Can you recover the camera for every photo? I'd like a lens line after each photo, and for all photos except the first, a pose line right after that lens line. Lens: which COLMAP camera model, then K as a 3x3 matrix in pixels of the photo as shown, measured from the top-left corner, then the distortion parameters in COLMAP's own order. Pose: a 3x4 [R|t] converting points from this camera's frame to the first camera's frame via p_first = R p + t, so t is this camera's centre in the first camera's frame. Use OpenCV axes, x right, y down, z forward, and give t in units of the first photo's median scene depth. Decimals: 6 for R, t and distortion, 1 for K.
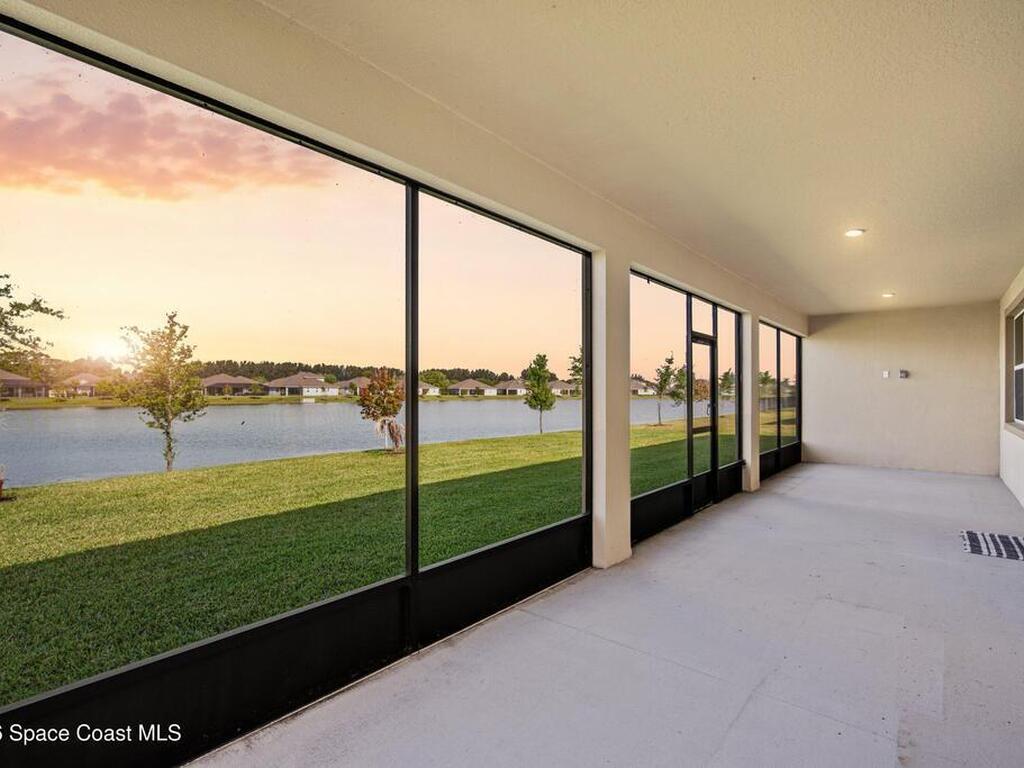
lens RADIAL K [[502.6, 0, 512.0], [0, 502.6, 384.0], [0, 0, 1]] dist [-0.005624, -0.000022]
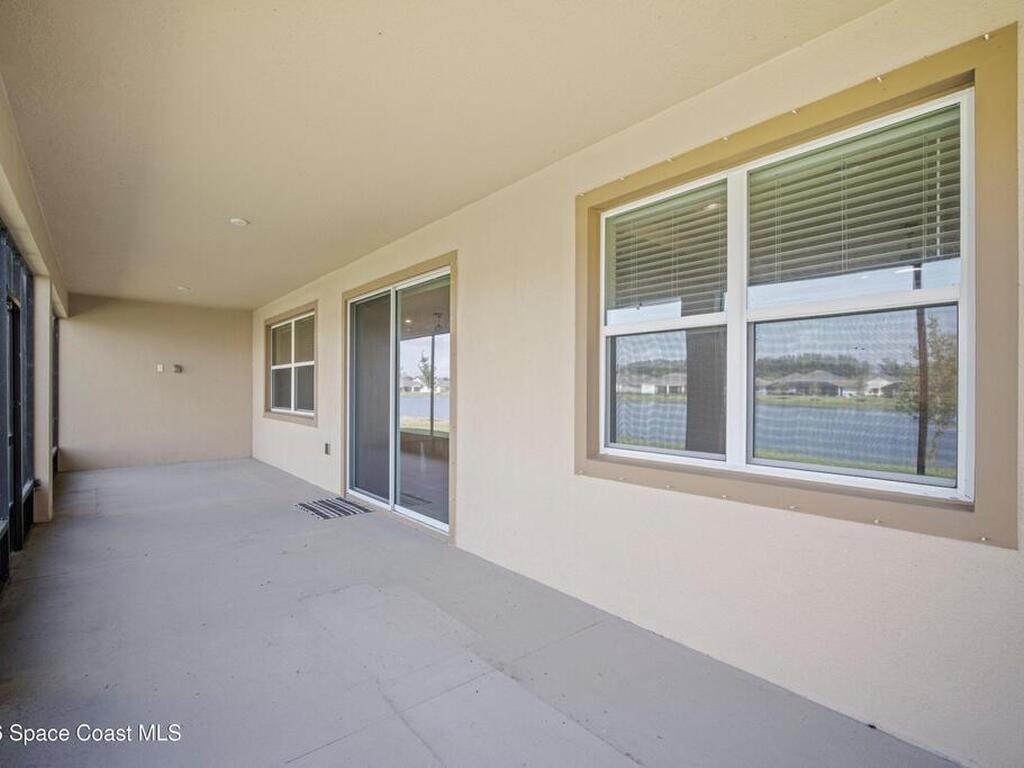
lens RADIAL K [[502.6, 0, 512.0], [0, 502.6, 384.0], [0, 0, 1]] dist [-0.005624, -0.000022]
pose [[0.174986, 0.009299, 0.984527, -0.116735], [-0.021625, 0.999750, -0.005599, 0.002782], [-0.984333, -0.020310, 0.175144, 0.190365]]
